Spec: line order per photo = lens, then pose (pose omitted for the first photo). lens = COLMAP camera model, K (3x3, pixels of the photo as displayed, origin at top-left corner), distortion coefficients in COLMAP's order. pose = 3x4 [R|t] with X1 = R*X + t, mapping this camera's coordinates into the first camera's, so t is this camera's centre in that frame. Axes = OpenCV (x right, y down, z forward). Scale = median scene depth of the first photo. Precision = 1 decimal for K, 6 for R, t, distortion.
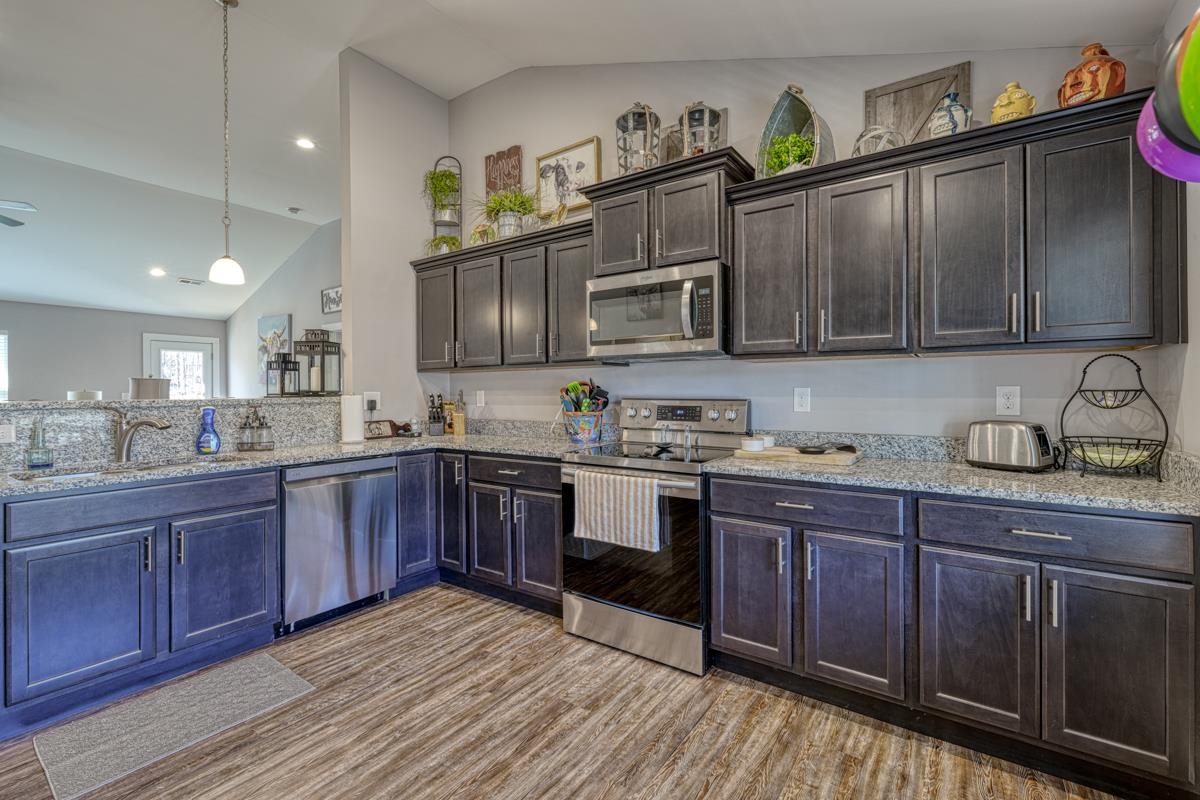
lens RADIAL K [[526.9, 0, 605.6], [0, 526.9, 390.0], [0, 0, 1]] dist [0.002483, 0.000636]
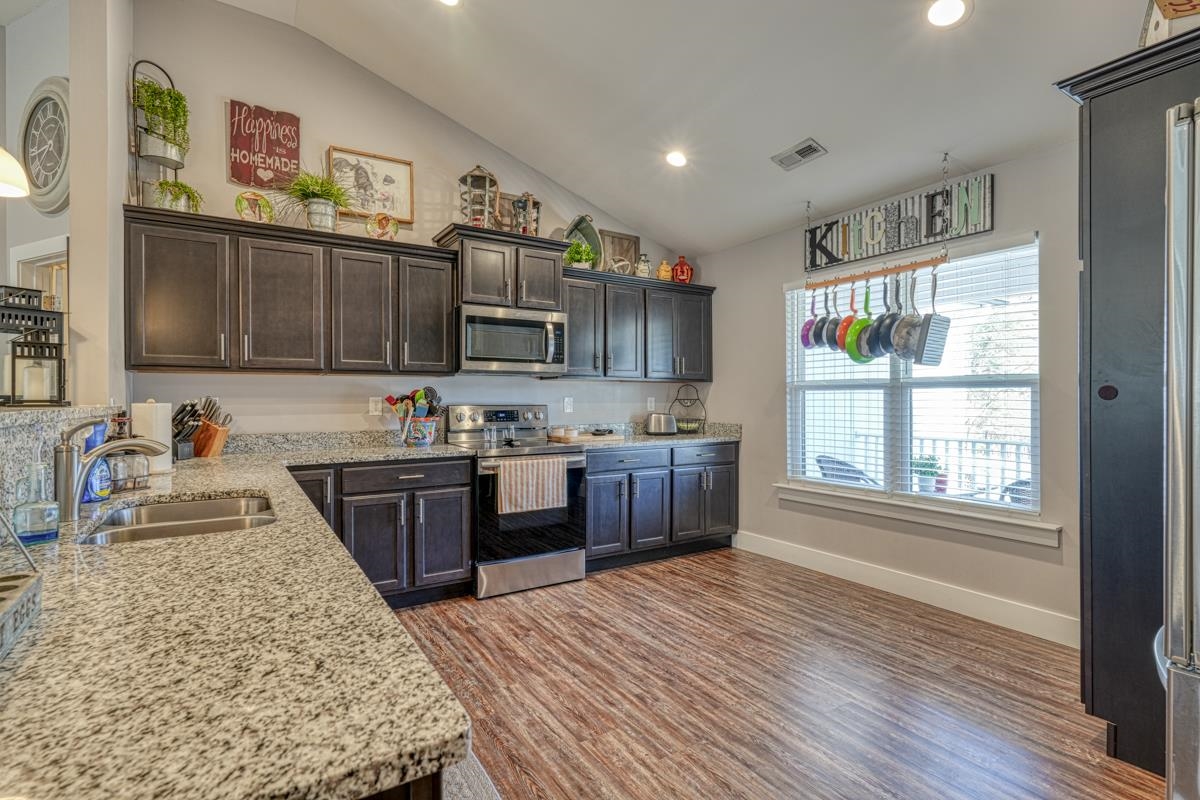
lens RADIAL K [[571.7, 0, 600.2], [0, 571.7, 398.4], [0, 0, 1]] dist [-0.000512, -0.000255]
pose [[0.387723, 0.006953, 0.921750, -1.304291], [-0.000426, 0.999973, -0.007364, 0.013083], [-0.921776, 0.002462, 0.387716, 0.269699]]
